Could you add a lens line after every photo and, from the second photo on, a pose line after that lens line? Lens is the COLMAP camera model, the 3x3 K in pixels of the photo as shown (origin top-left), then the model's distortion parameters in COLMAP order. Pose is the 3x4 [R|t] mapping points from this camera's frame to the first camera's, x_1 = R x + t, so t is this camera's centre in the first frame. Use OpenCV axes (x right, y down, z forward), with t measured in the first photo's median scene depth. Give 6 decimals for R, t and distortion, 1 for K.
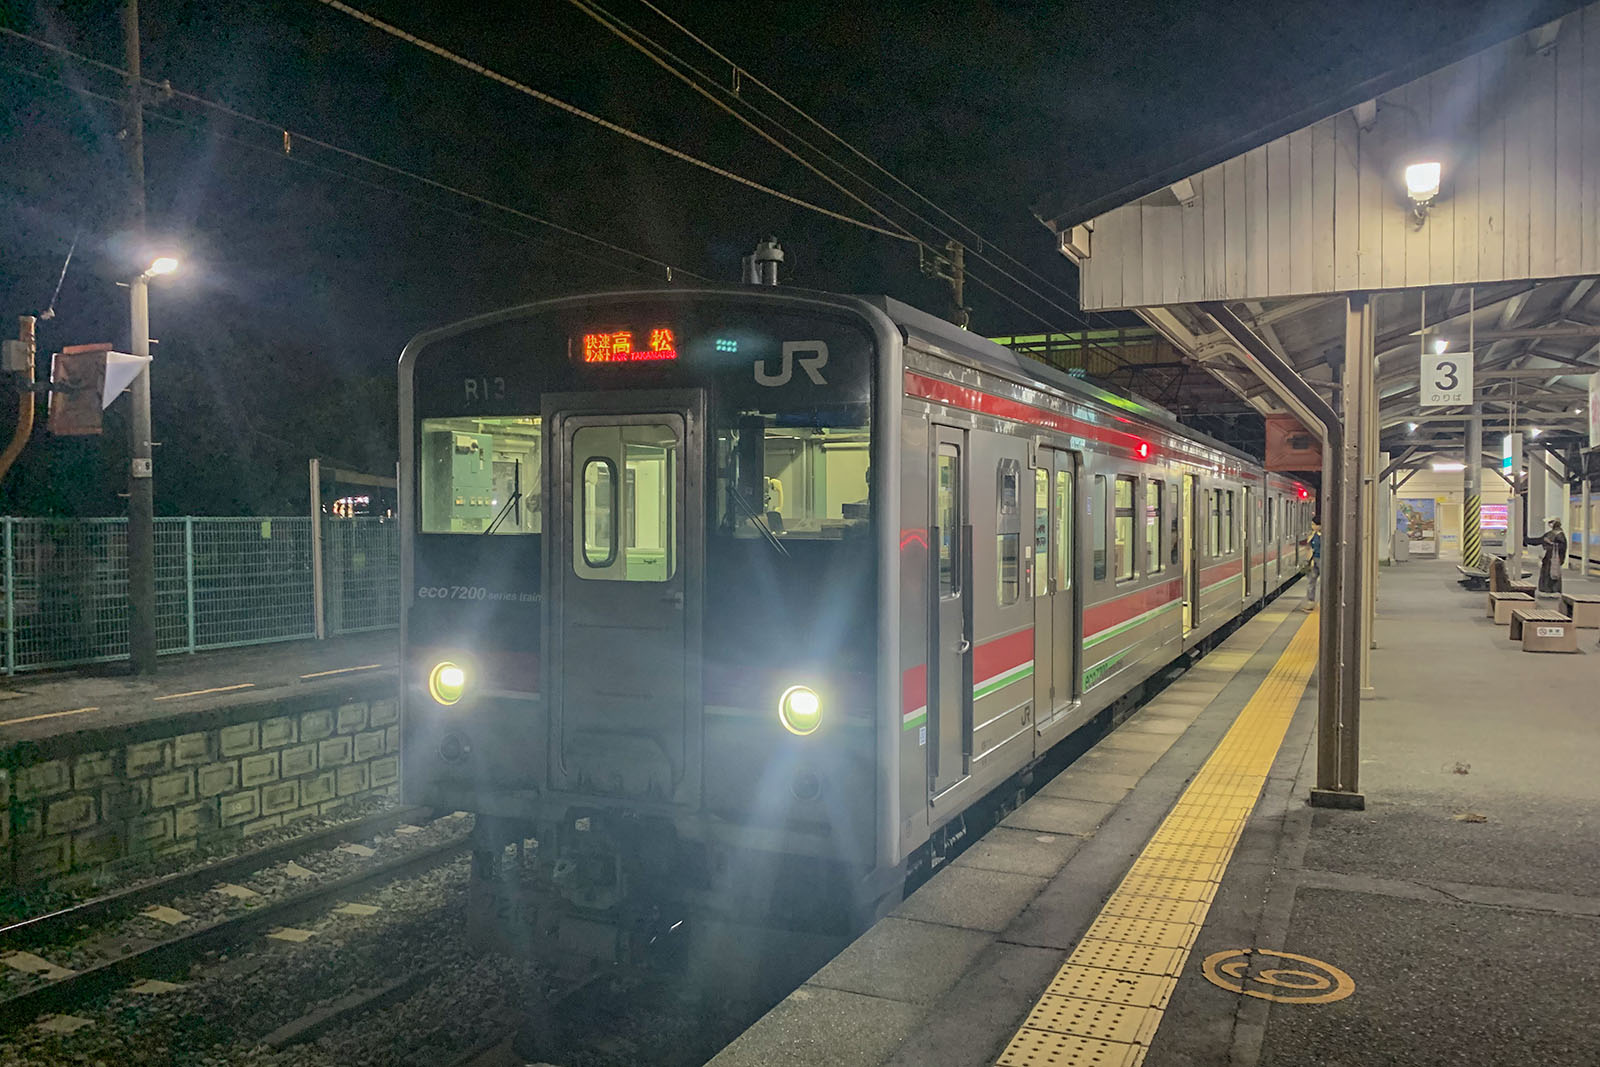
lens RADIAL K [[1203.6, 0, 801.3], [0, 1203.6, 523.5], [0, 0, 1]] dist [0.013577, -0.005264]
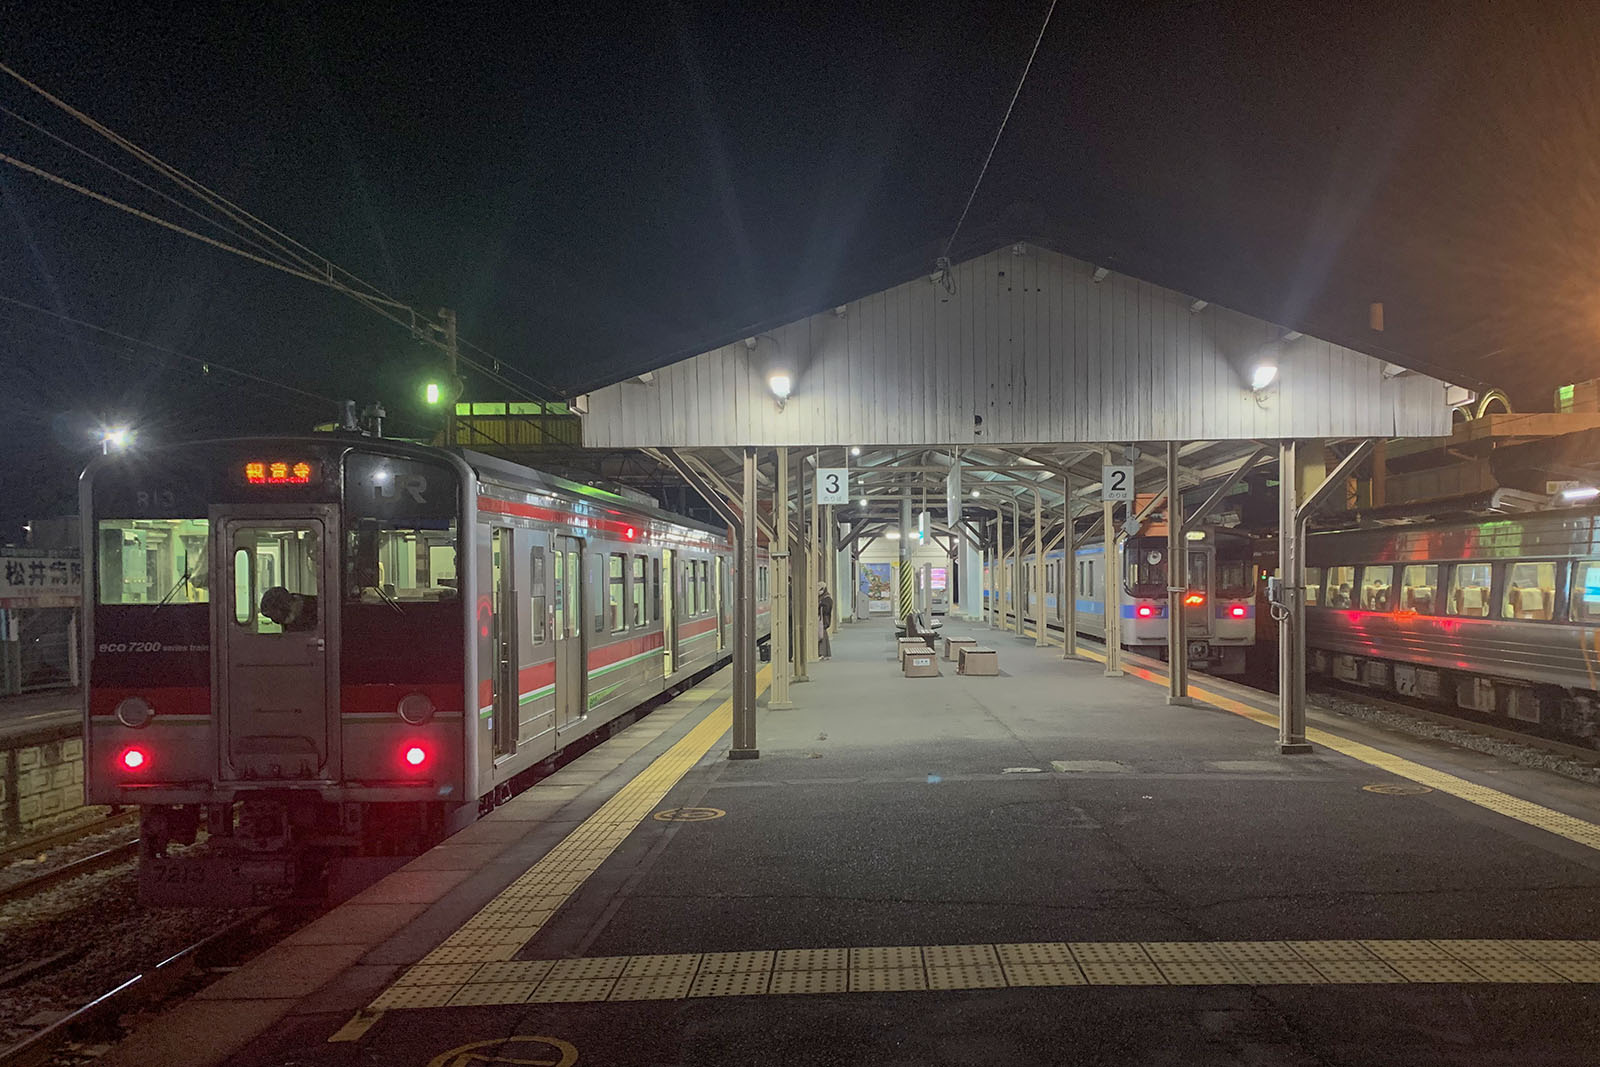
lens RADIAL K [[1203.6, 0, 842.7], [0, 1203.6, 570.2], [0, 0, 1]] dist [0.013577, -0.005264]
pose [[0.903575, -0.011271, 0.428282, -0.124290], [0.018704, 0.999739, -0.013151, 0.002484], [-0.428022, 0.019893, 0.903549, -0.506036]]
